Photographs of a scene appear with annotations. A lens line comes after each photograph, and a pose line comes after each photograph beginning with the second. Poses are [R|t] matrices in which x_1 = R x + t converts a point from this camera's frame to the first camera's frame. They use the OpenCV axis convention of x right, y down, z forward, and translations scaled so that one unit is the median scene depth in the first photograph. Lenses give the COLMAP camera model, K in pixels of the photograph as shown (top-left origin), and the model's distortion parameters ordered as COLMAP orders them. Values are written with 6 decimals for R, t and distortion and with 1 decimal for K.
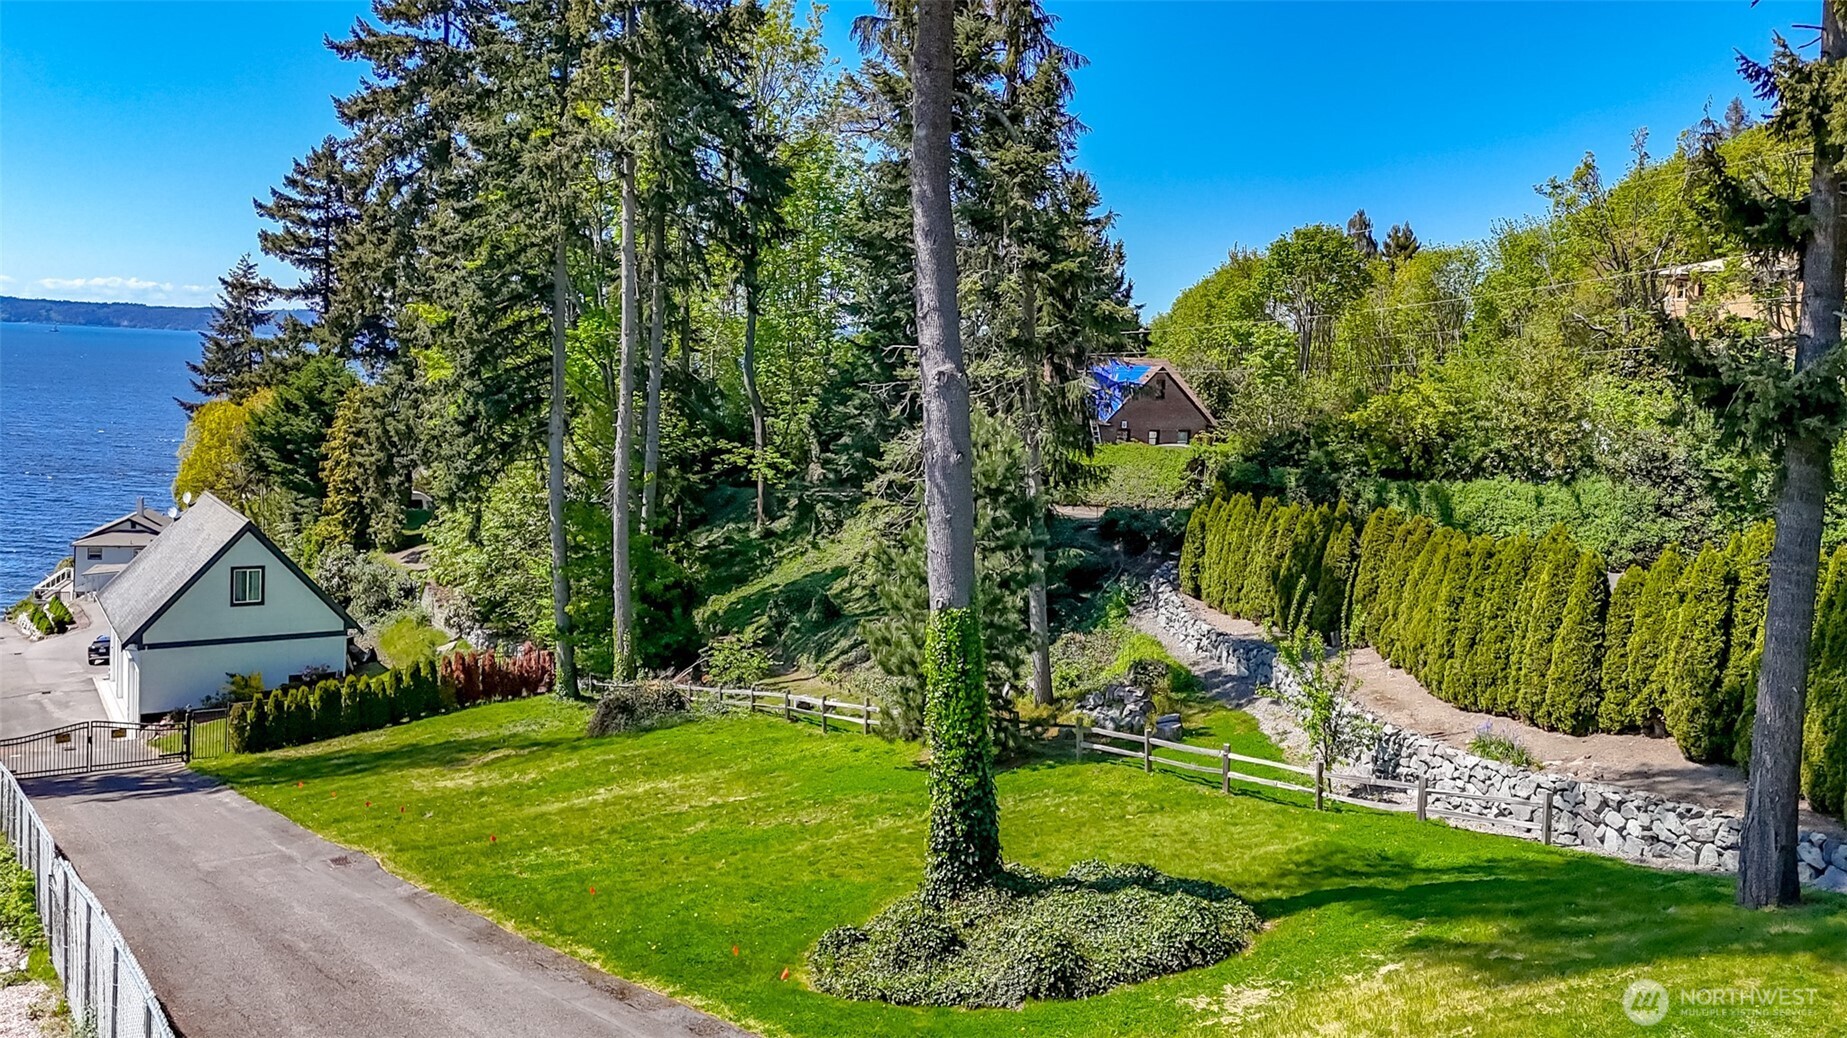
lens RADIAL K [[1412.0, 0, 822.1], [0, 1412.0, 437.0], [0, 0, 1]] dist [0.070142, -0.048061]
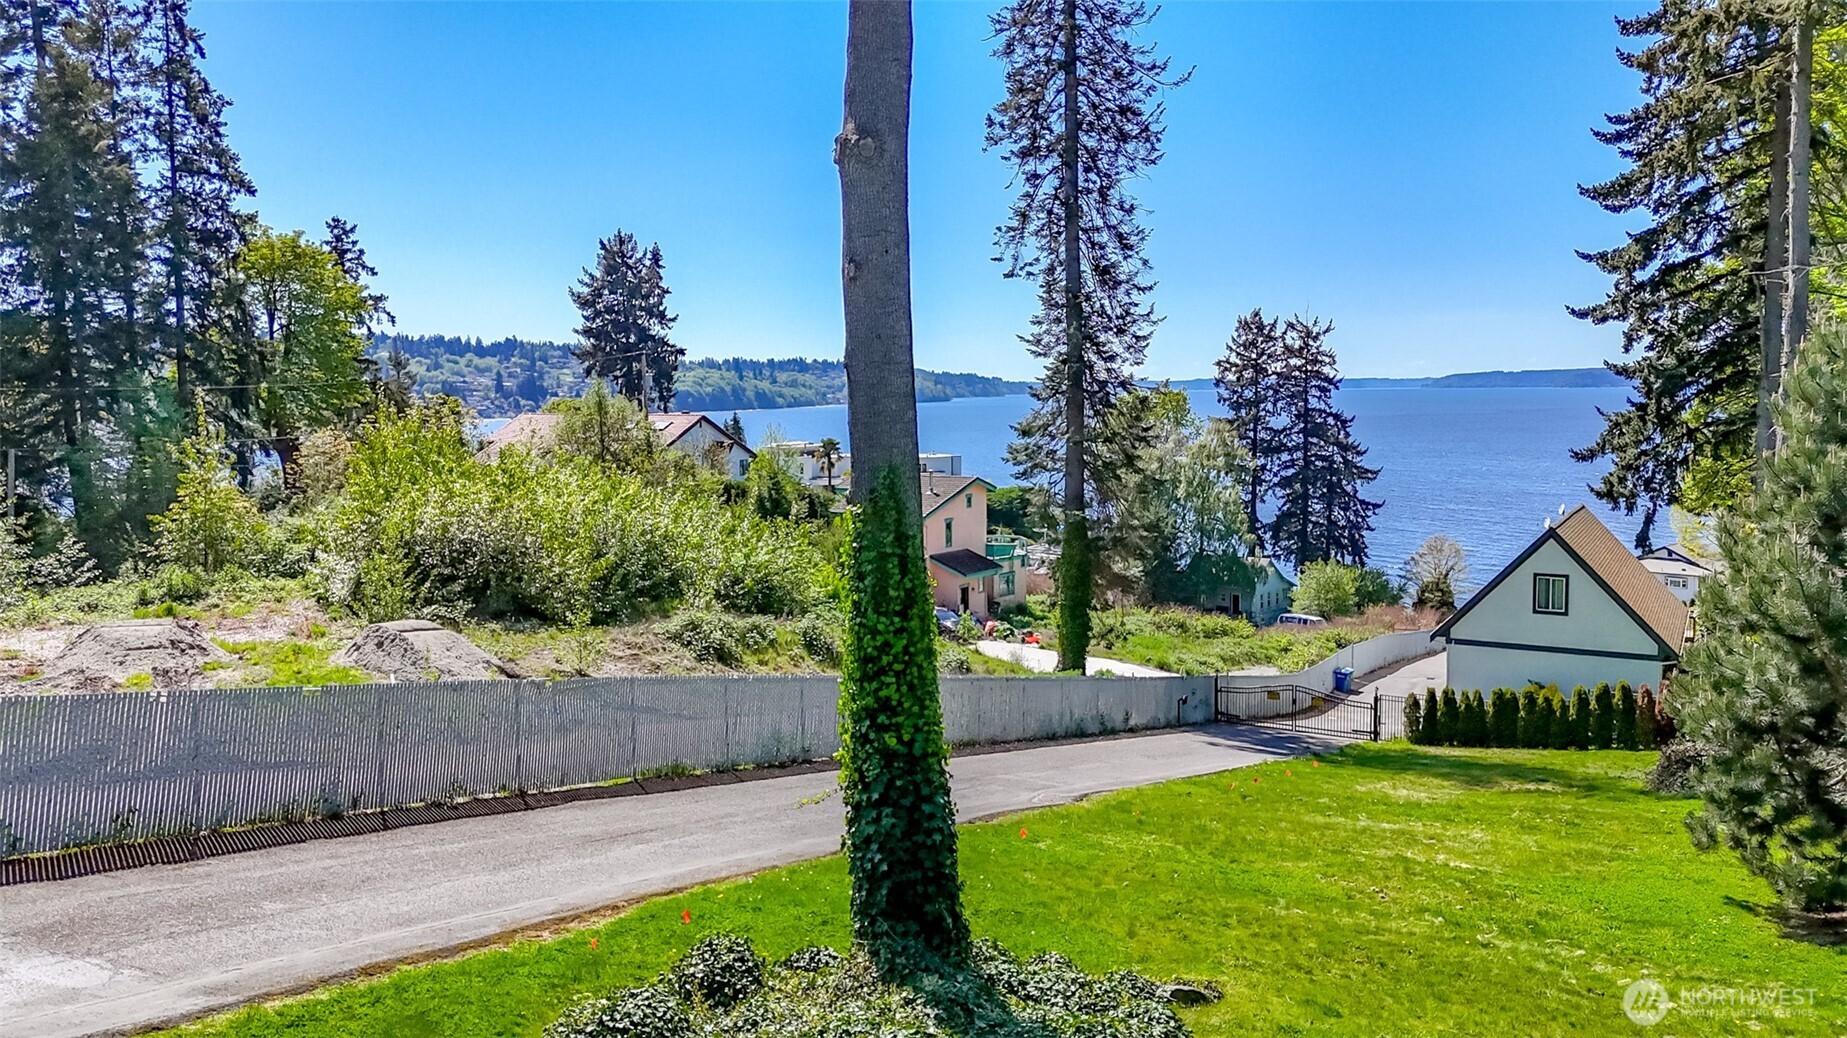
lens RADIAL K [[1313.4, 0, 962.4], [0, 1313.4, 502.3], [0, 0, 1]] dist [0.076071, -0.055750]
pose [[0.455566, 0.023585, -0.889890, 0.254814], [-0.019942, 0.999668, 0.016286, 0.041043], [0.889979, 0.010327, 0.455885, 0.277419]]
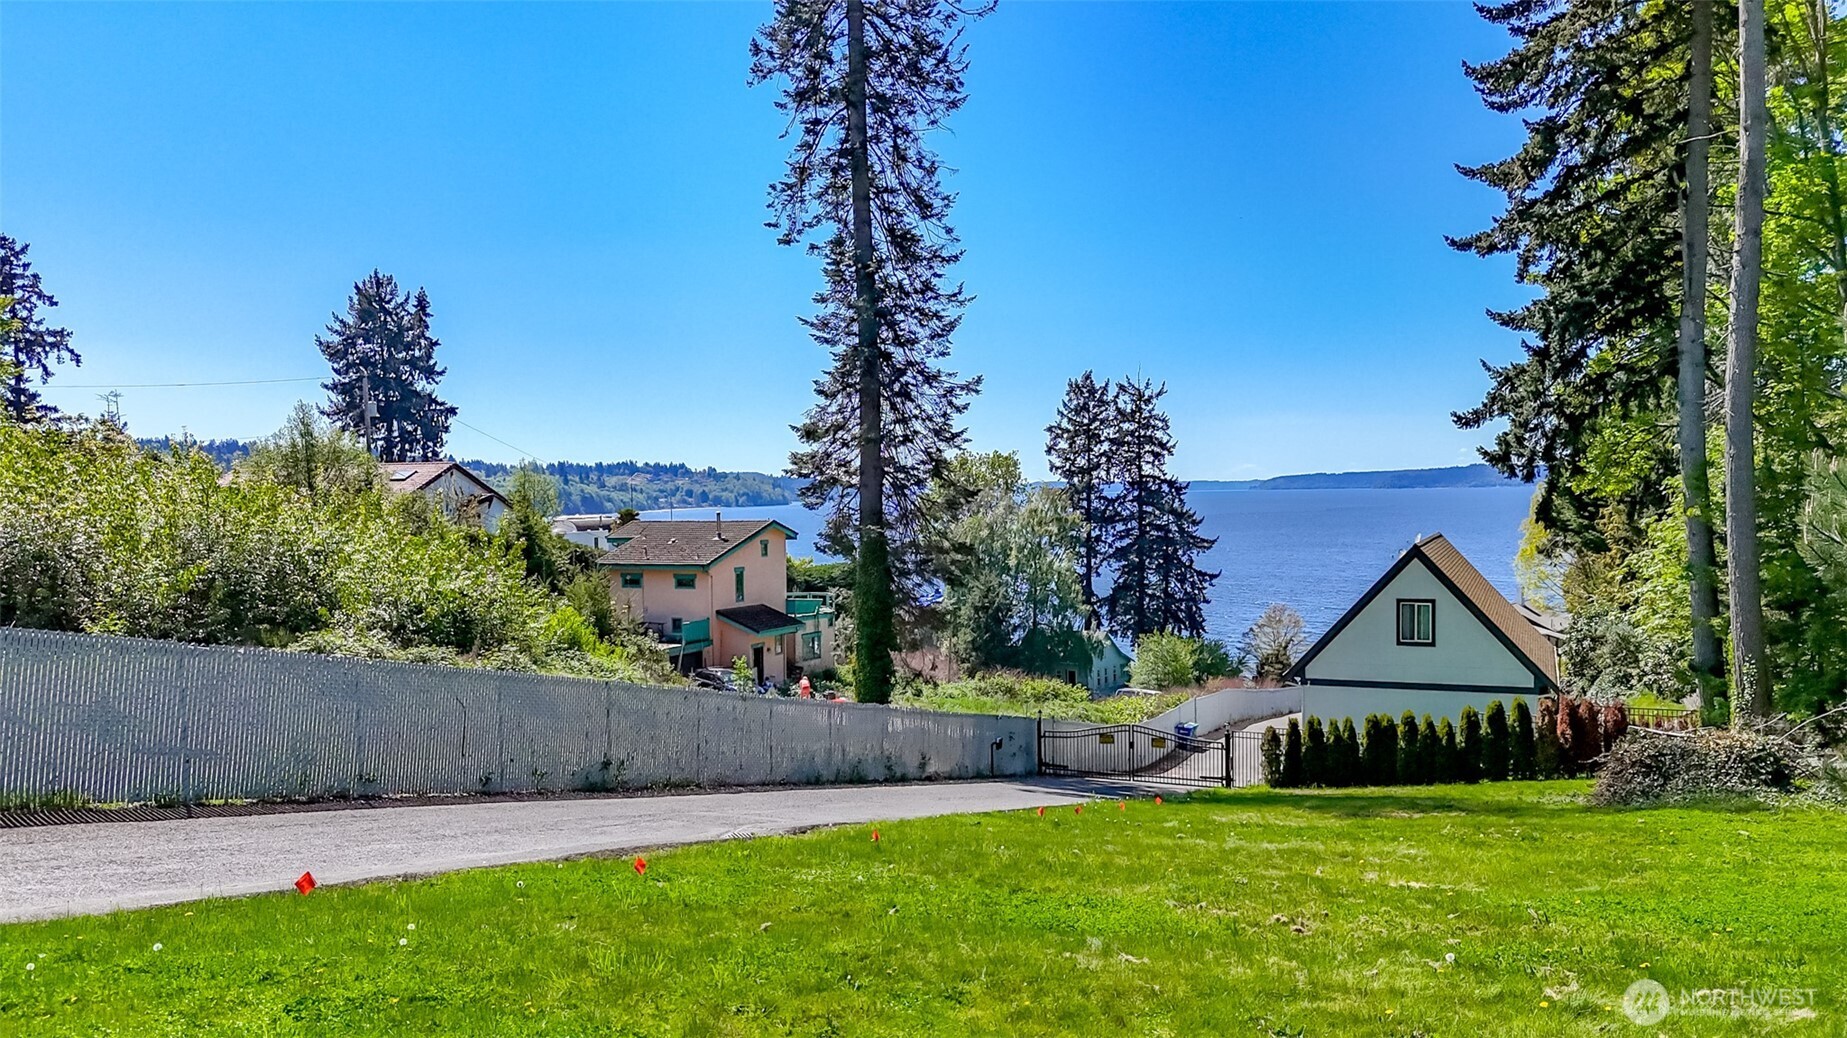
lens RADIAL K [[1313.4, 0, 978.7], [0, 1313.4, 558.3], [0, 0, 1]] dist [0.076071, -0.055750]
pose [[0.568207, -0.016947, -0.822711, 0.112207], [-0.008010, 0.999627, -0.026124, 0.104935], [0.822846, 0.021434, 0.567859, 0.405375]]
